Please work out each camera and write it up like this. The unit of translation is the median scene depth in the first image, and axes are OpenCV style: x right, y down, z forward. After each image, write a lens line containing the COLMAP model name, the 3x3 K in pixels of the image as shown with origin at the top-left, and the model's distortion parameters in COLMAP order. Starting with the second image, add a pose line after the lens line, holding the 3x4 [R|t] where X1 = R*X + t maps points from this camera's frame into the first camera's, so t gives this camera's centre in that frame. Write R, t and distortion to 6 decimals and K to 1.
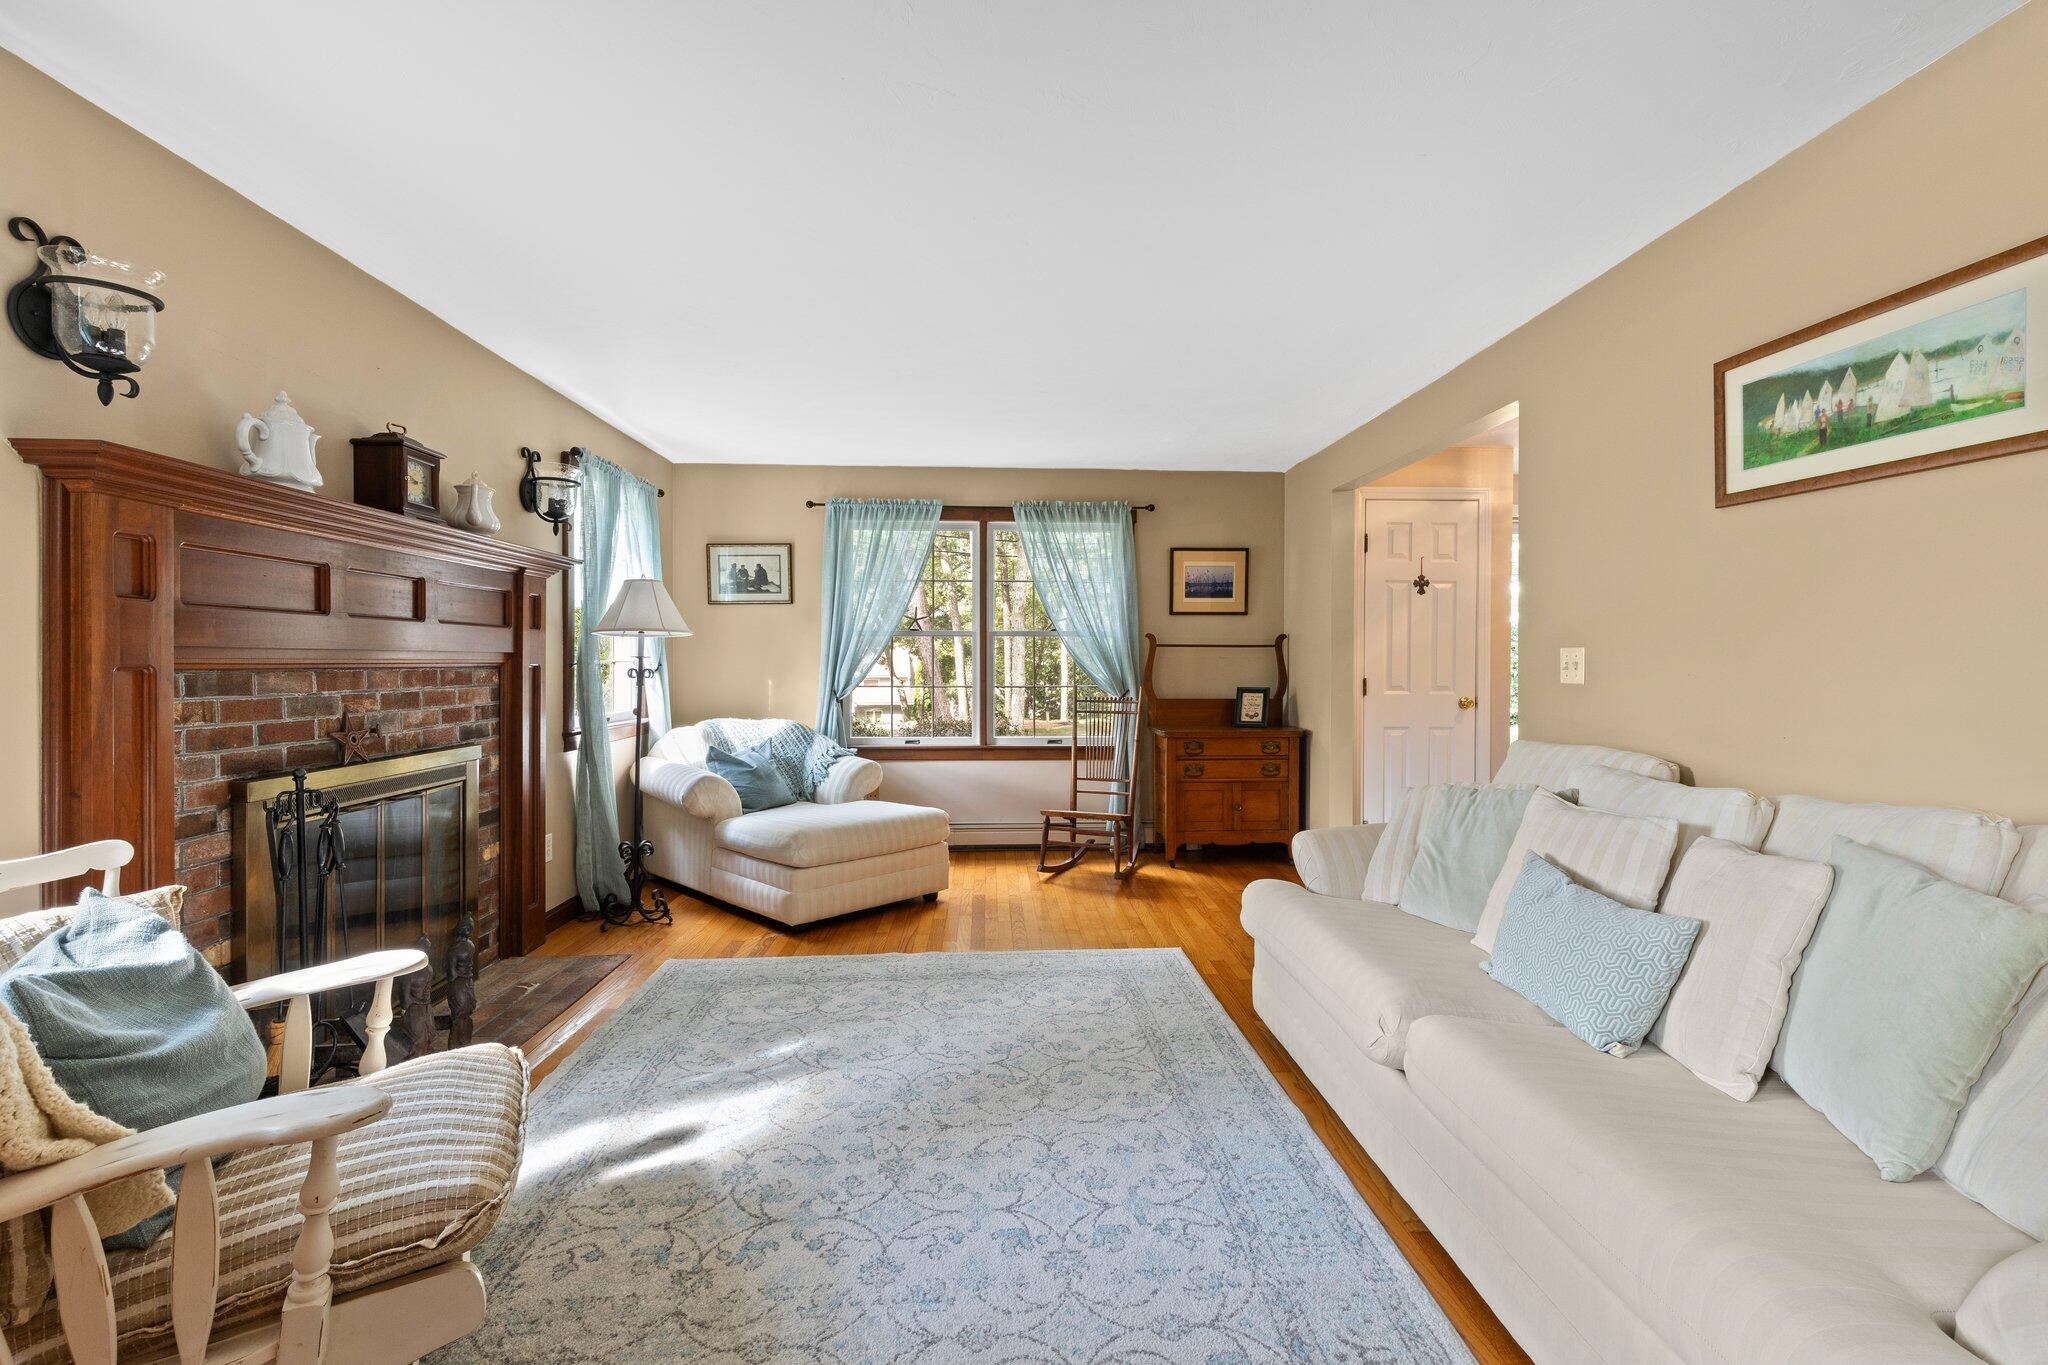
lens RADIAL K [[921.1, 0, 1035.3], [0, 921.1, 675.7], [0, 0, 1]] dist [-0.009894, 0.003032]
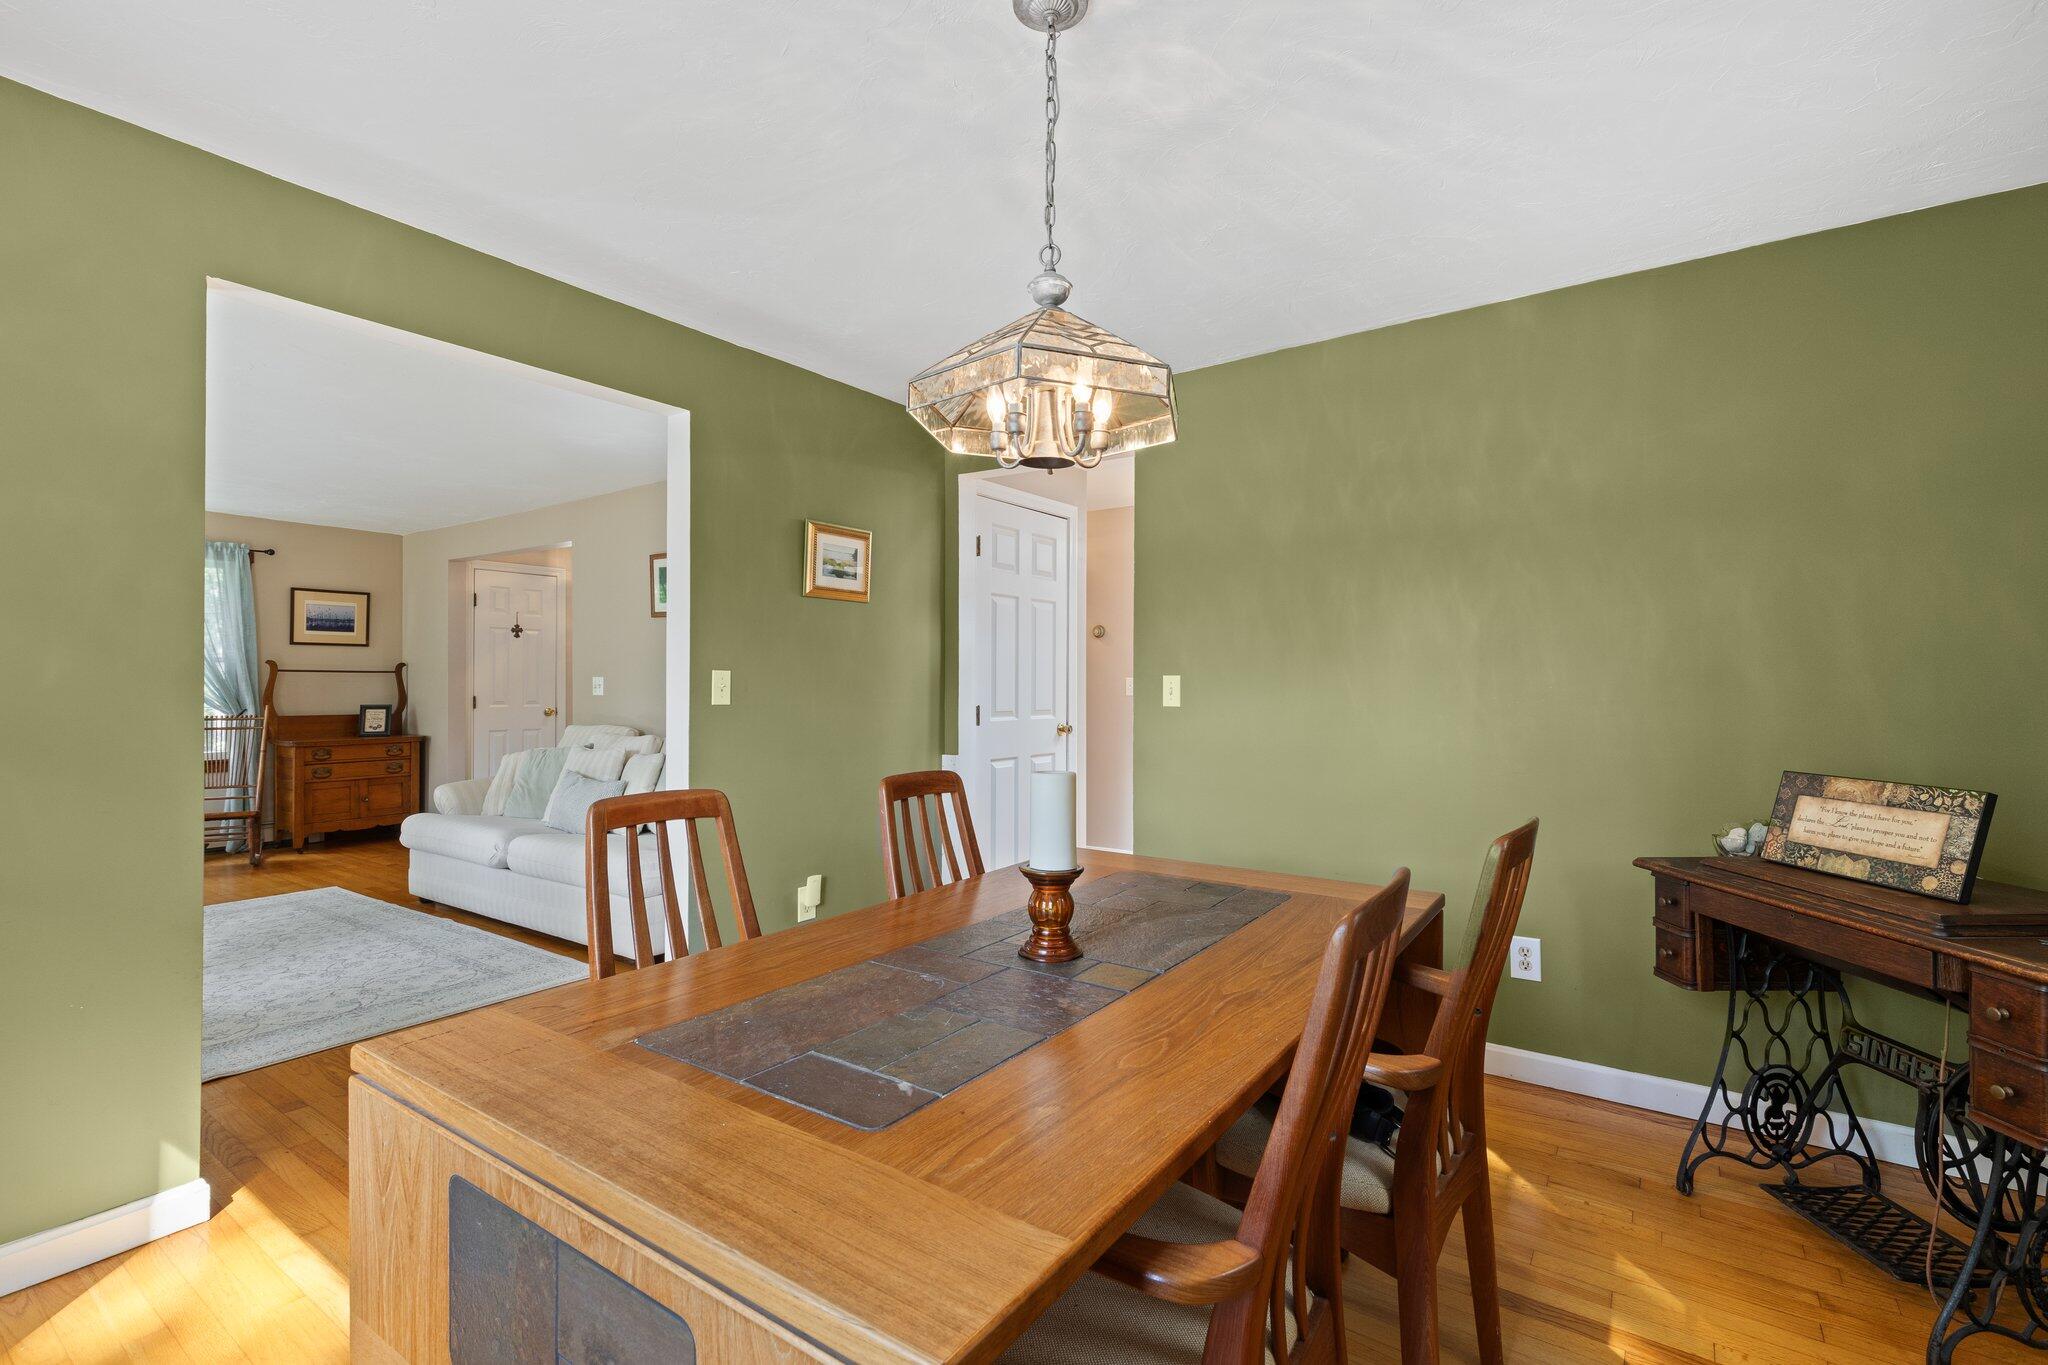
lens RADIAL K [[921.1, 0, 1046.9], [0, 921.1, 685.3], [0, 0, 1]] dist [-0.009894, 0.003032]
pose [[0.608718, 0.000831, 0.793387, -0.401640], [0.012106, 0.999873, -0.010336, 0.020529], [-0.793295, 0.015896, 0.608630, -0.989440]]
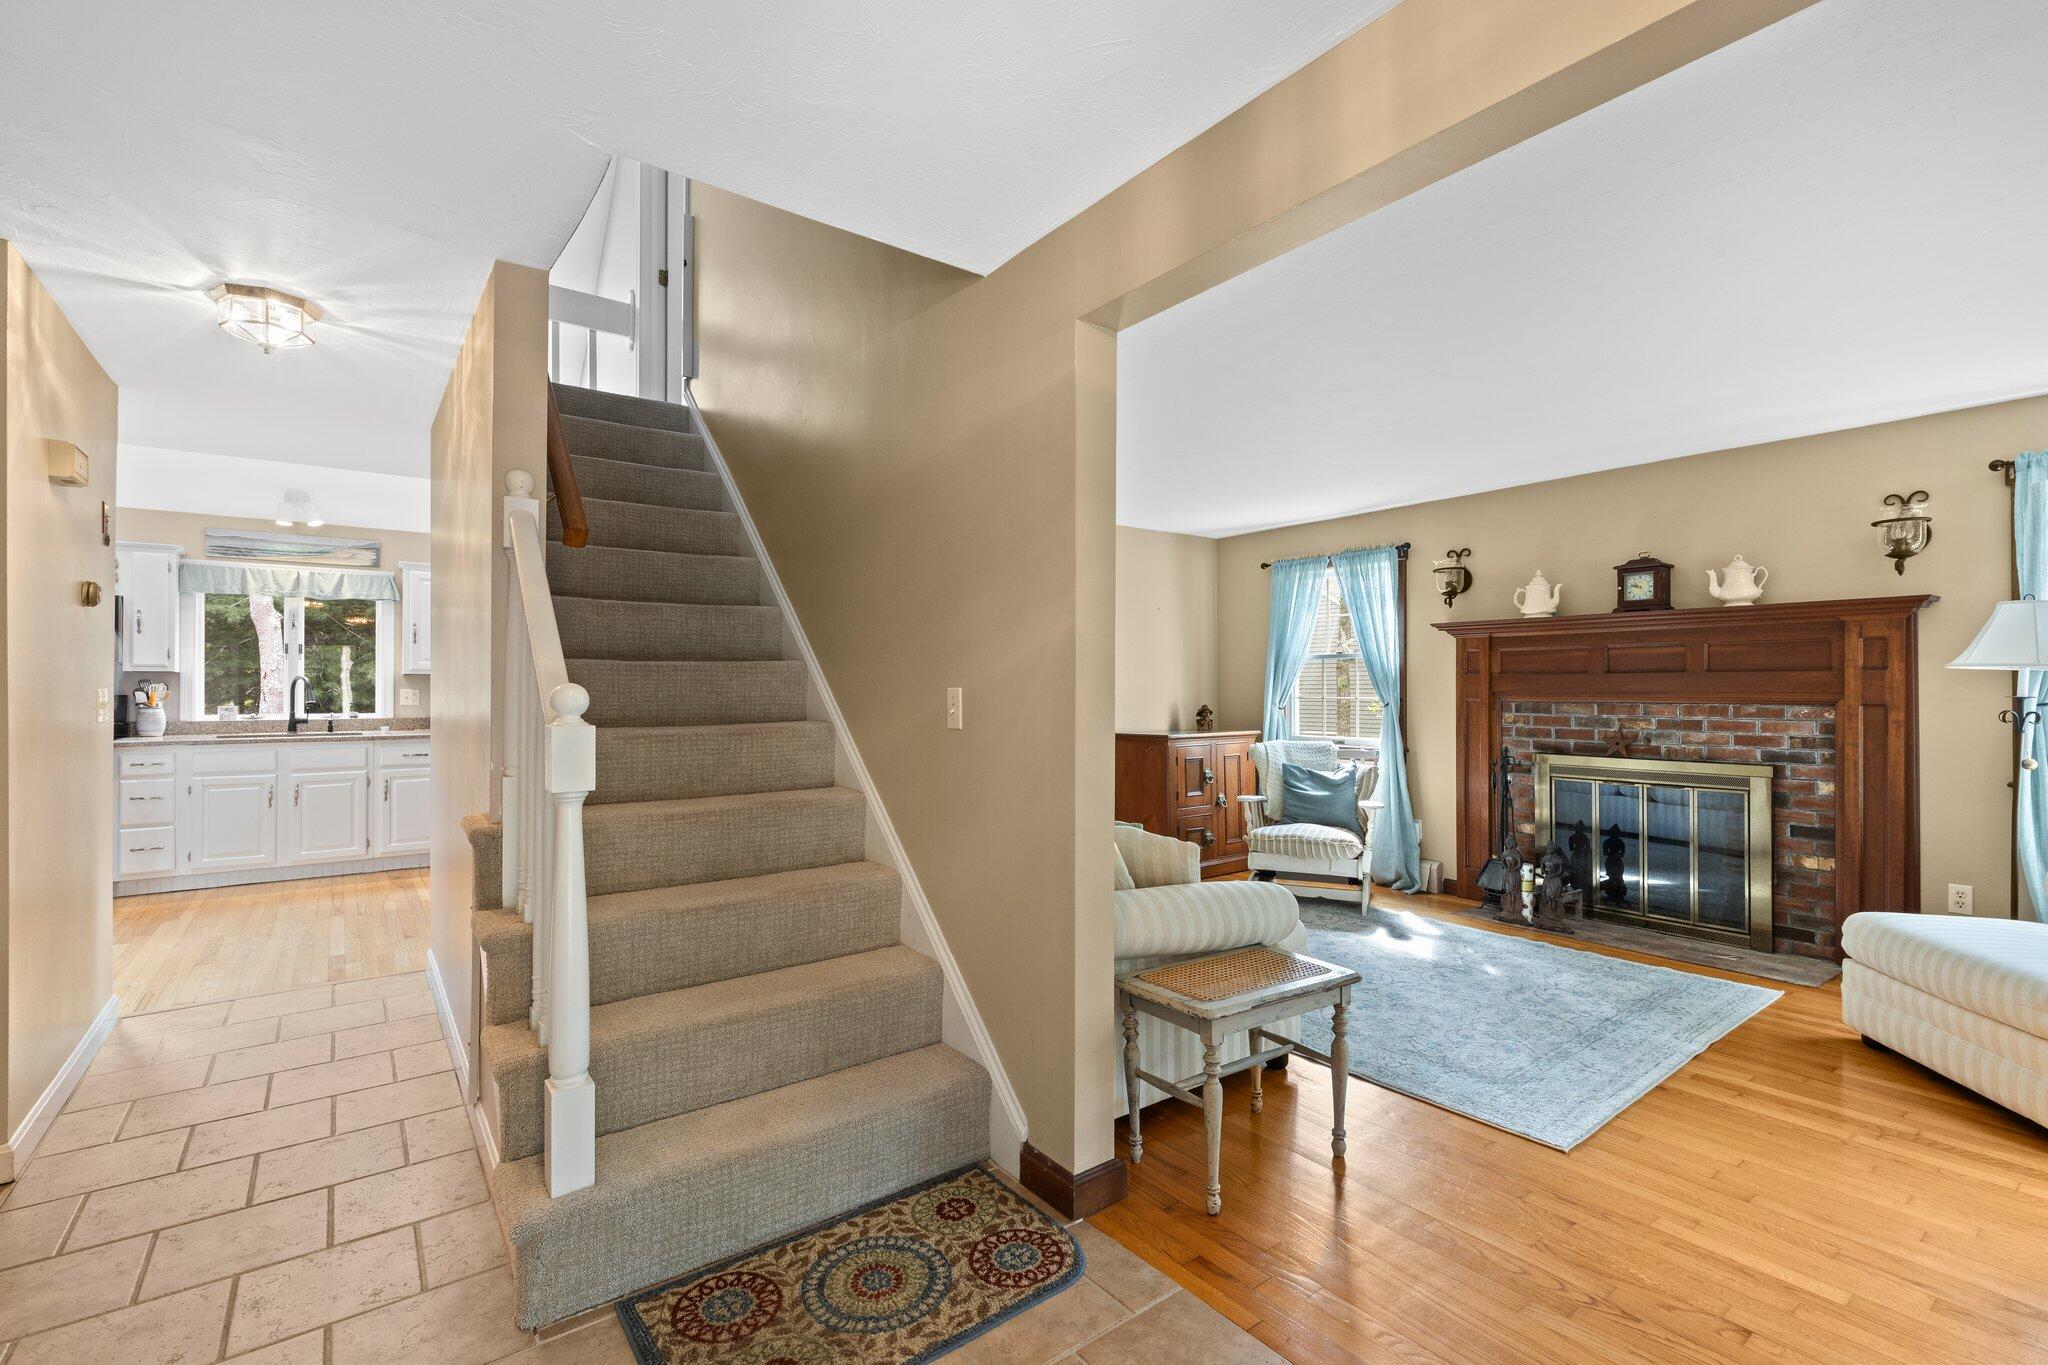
lens RADIAL K [[921.1, 0, 1024.7], [0, 921.1, 683.5], [0, 0, 1]] dist [-0.009894, 0.003032]
pose [[-0.834677, -0.001576, -0.550738, 1.133082], [-0.007613, 0.999933, 0.008677, -0.049683], [0.550688, 0.011435, -0.834633, 1.802454]]
